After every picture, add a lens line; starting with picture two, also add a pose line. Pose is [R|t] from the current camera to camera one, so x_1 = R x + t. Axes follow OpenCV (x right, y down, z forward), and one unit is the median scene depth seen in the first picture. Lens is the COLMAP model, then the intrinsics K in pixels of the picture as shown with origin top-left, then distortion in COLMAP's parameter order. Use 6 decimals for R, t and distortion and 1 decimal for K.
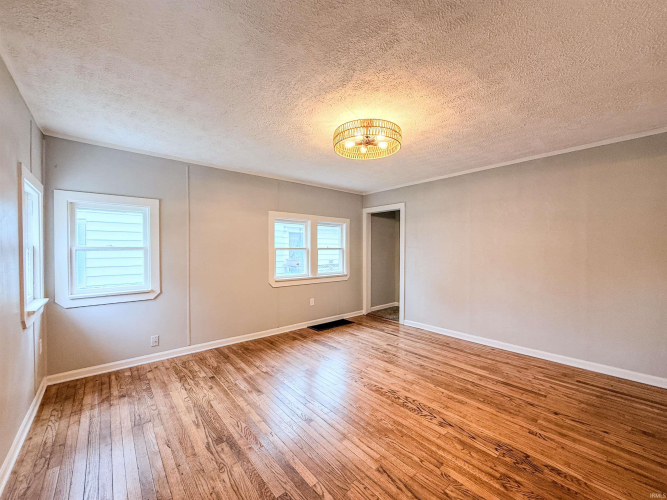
lens RADIAL K [[267.2, 0, 331.7], [0, 267.2, 251.4], [0, 0, 1]] dist [0.000158, 0.000060]
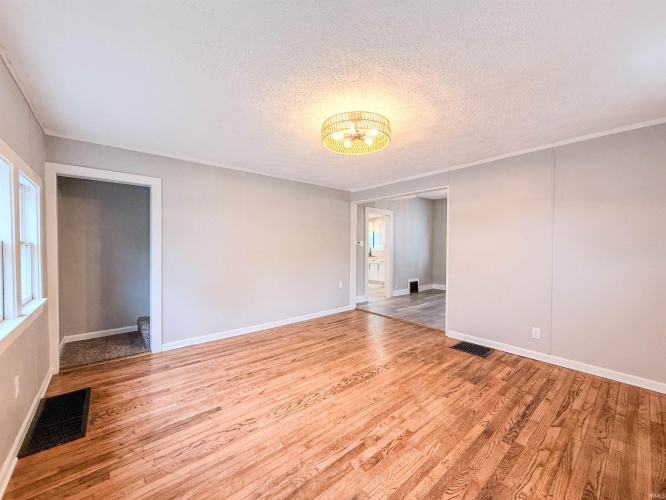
lens RADIAL K [[266.8, 0, 331.3], [0, 266.8, 251.4], [0, 0, 1]] dist [0.000158, 0.000060]
pose [[0.004546, -0.020046, 0.999789, -0.627946], [0.004368, 0.999790, 0.020026, -0.005665], [-0.999980, 0.004276, 0.004632, 0.800215]]
